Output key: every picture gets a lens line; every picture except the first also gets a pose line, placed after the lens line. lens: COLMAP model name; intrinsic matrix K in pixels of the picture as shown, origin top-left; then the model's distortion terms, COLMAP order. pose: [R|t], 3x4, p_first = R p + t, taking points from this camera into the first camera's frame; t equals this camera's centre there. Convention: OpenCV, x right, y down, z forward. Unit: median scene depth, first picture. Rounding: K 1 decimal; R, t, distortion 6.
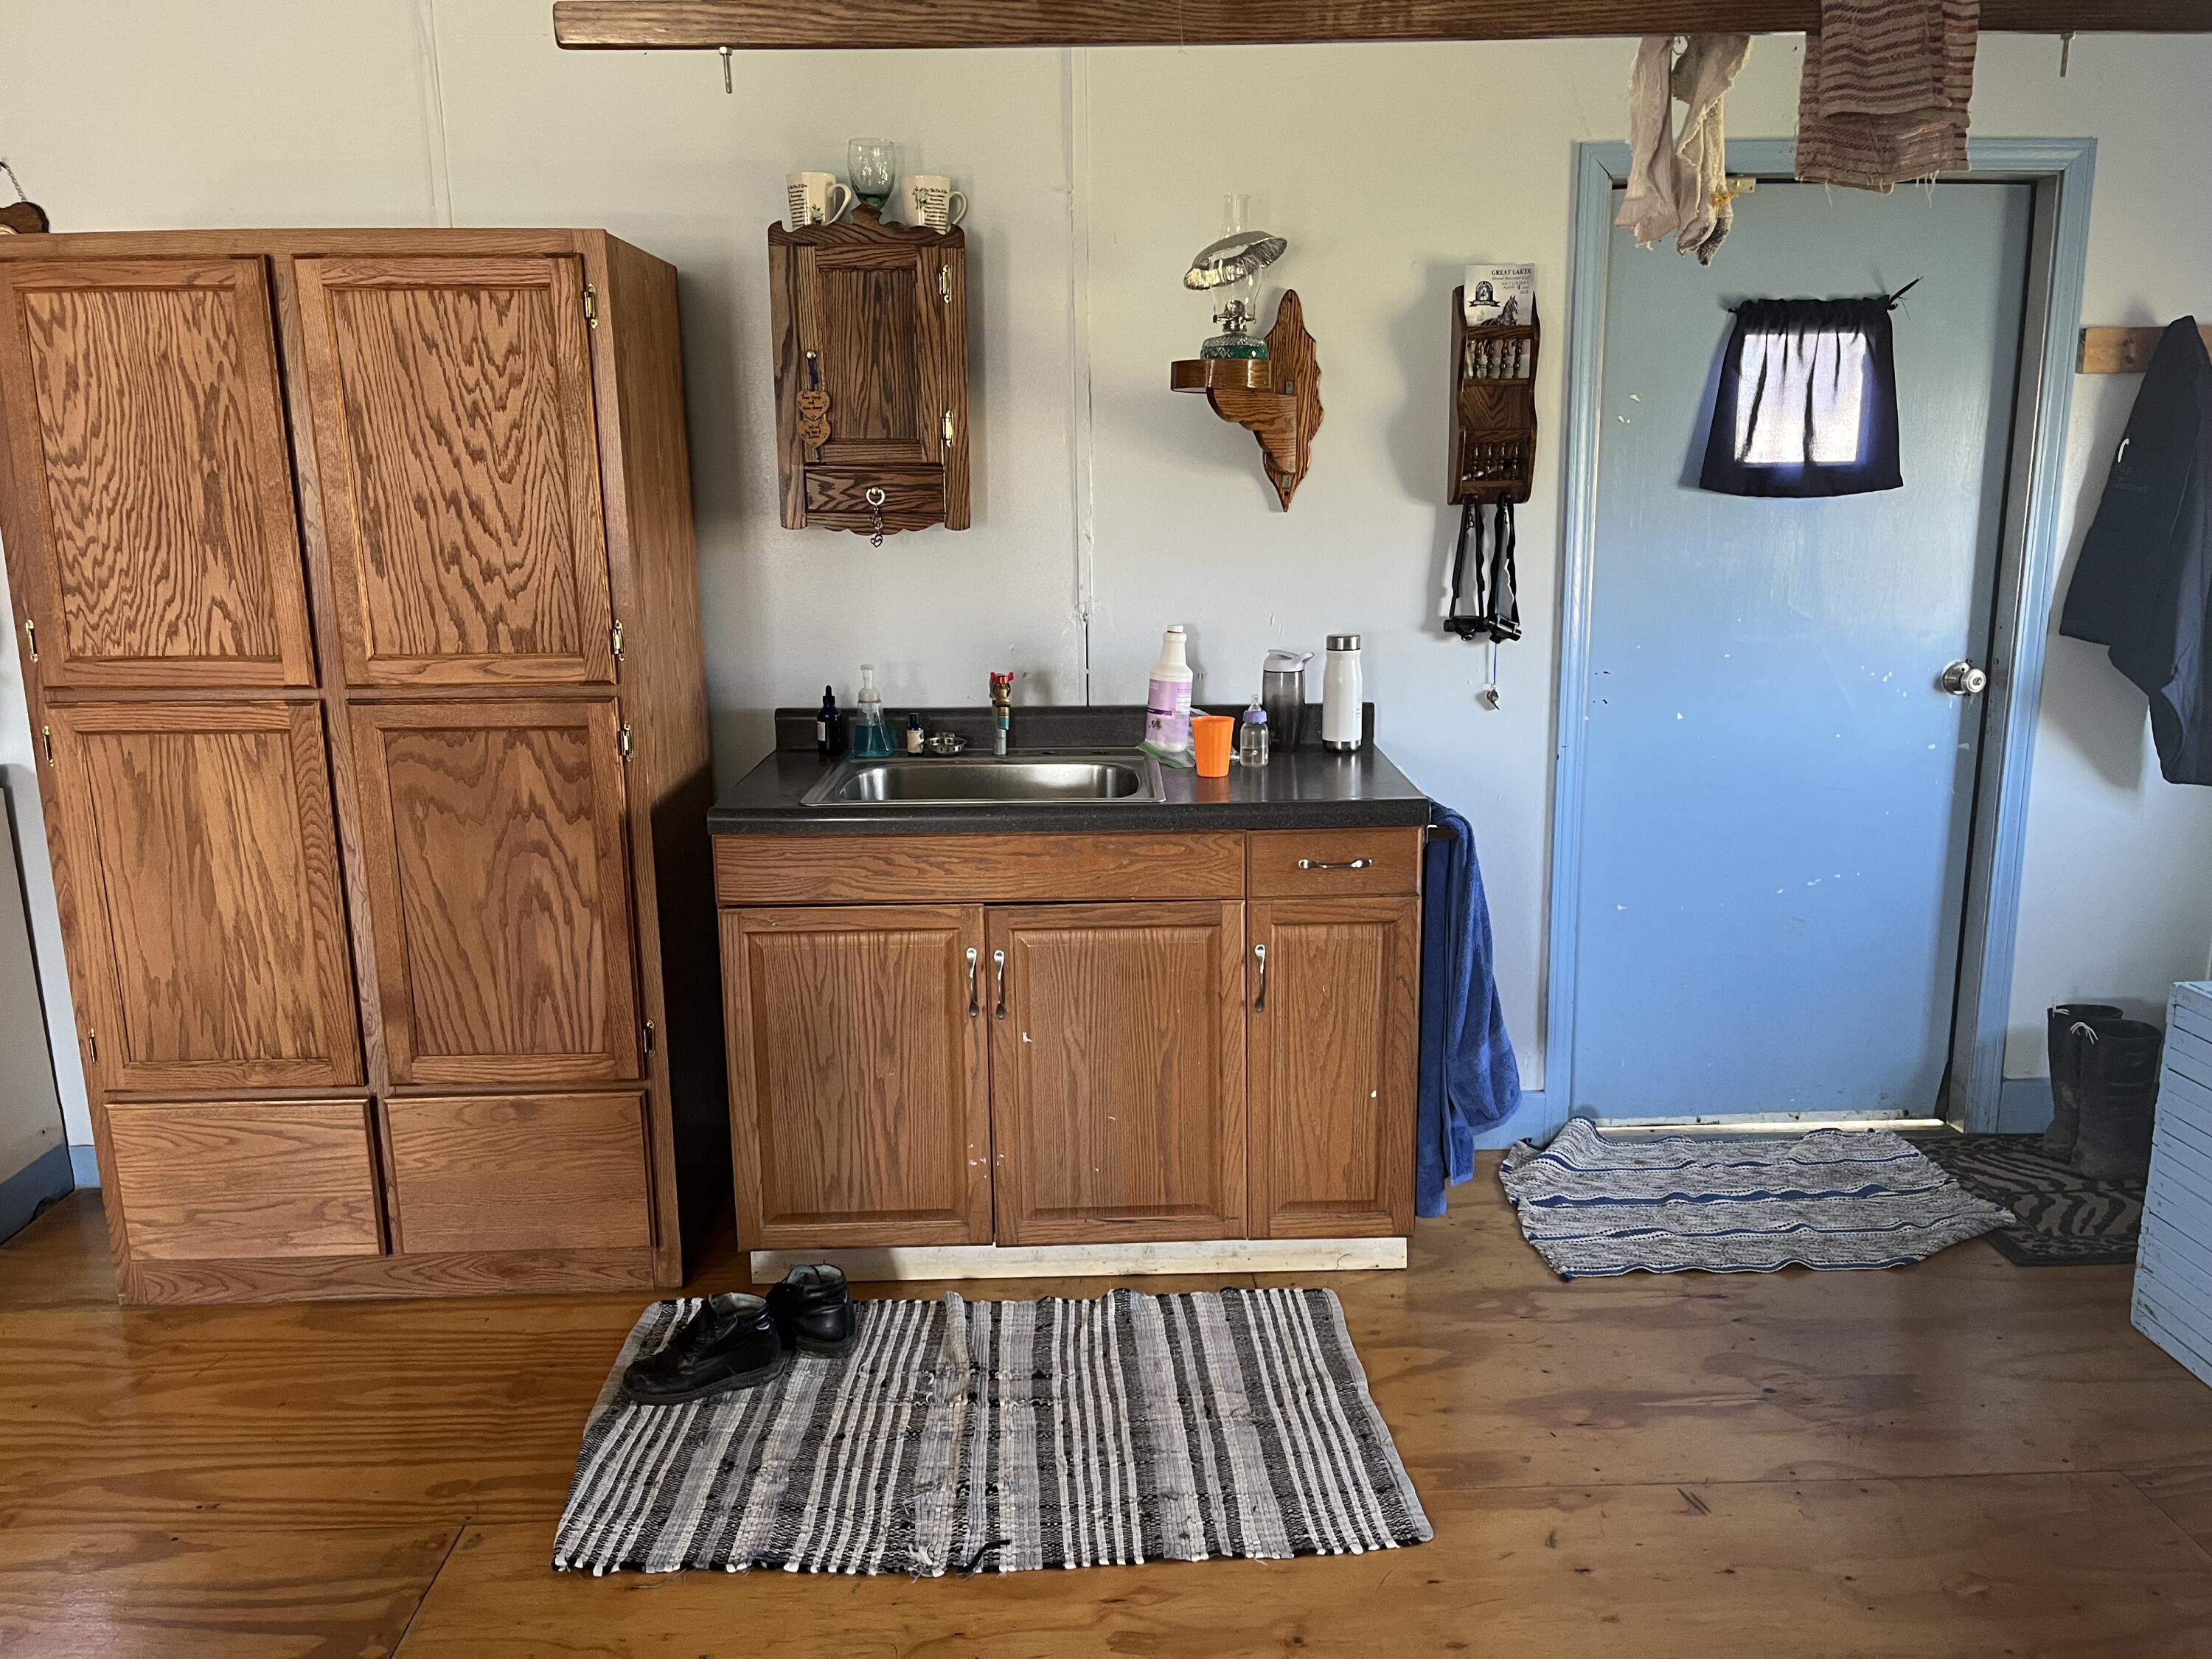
lens RADIAL K [[1669.5, 0, 1106.9], [0, 1669.5, 840.0], [0, 0, 1]] dist [0.065867, -0.069014]
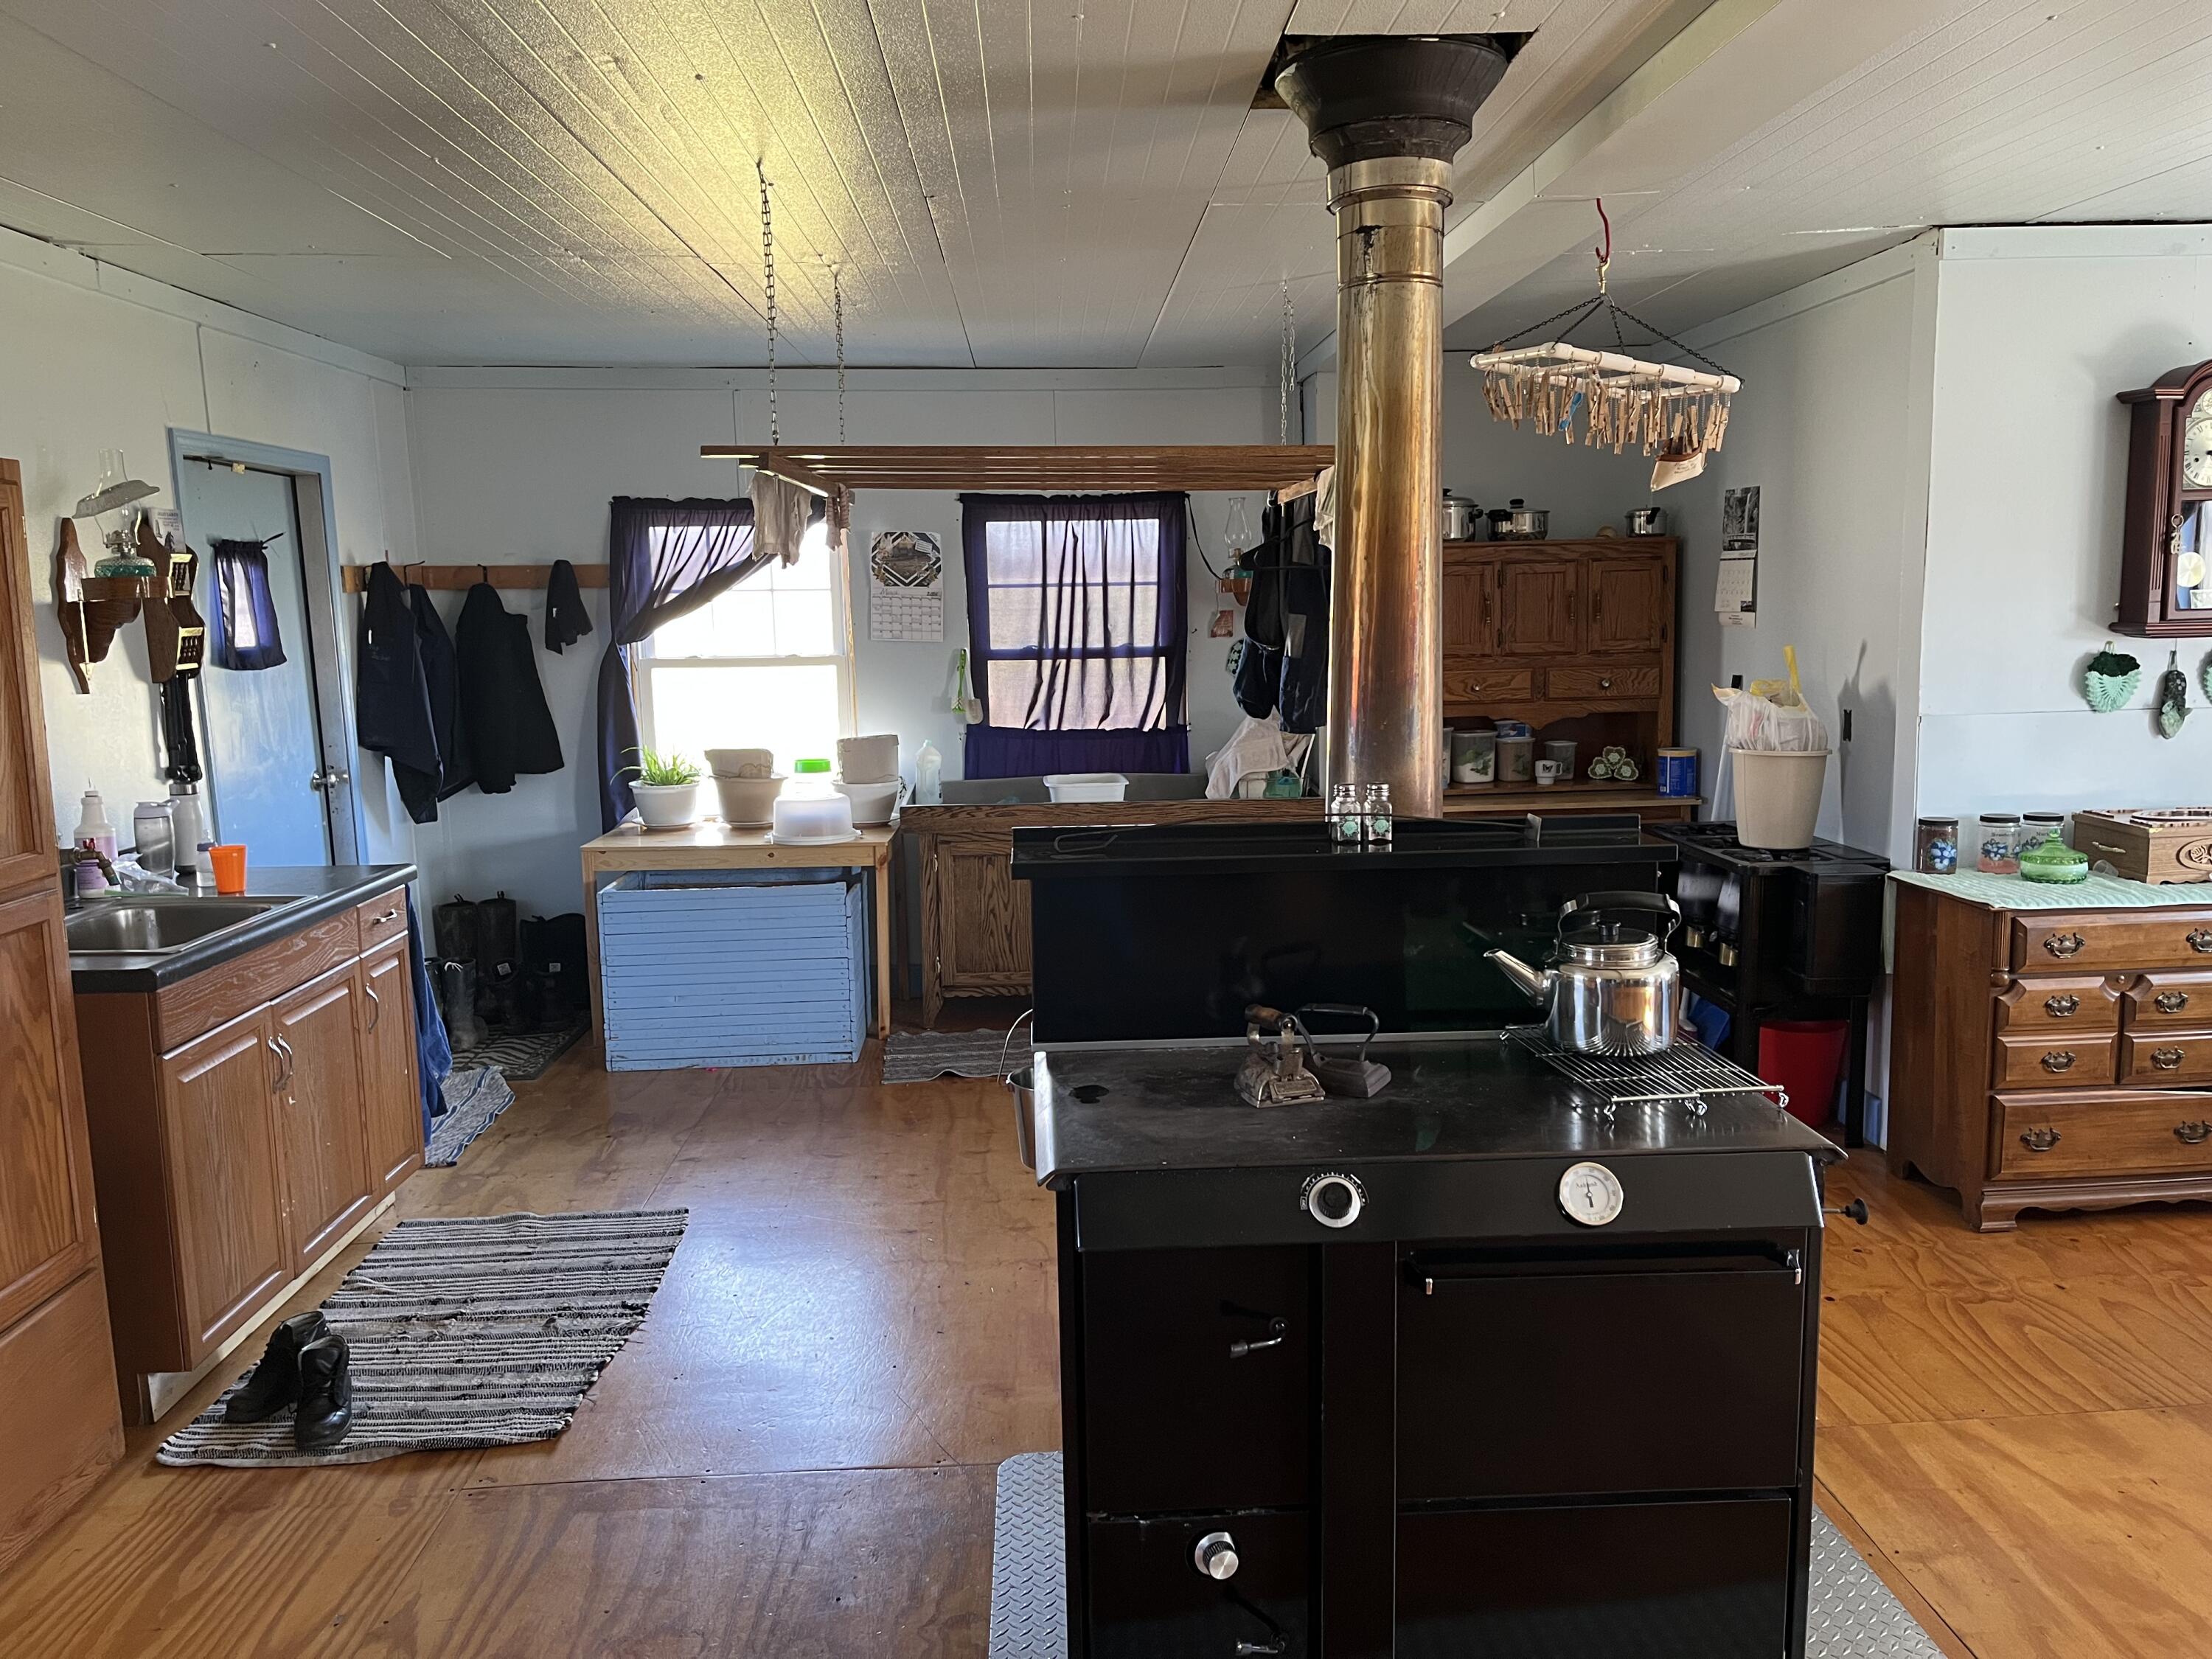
lens RADIAL K [[1669.5, 0, 1110.5], [0, 1669.5, 868.8], [0, 0, 1]] dist [0.065867, -0.069014]
pose [[-0.013301, -0.148297, 0.988853, -1.383289], [0.225383, 0.963046, 0.147459, -0.107268], [-0.974179, 0.224832, 0.020615, 0.346957]]
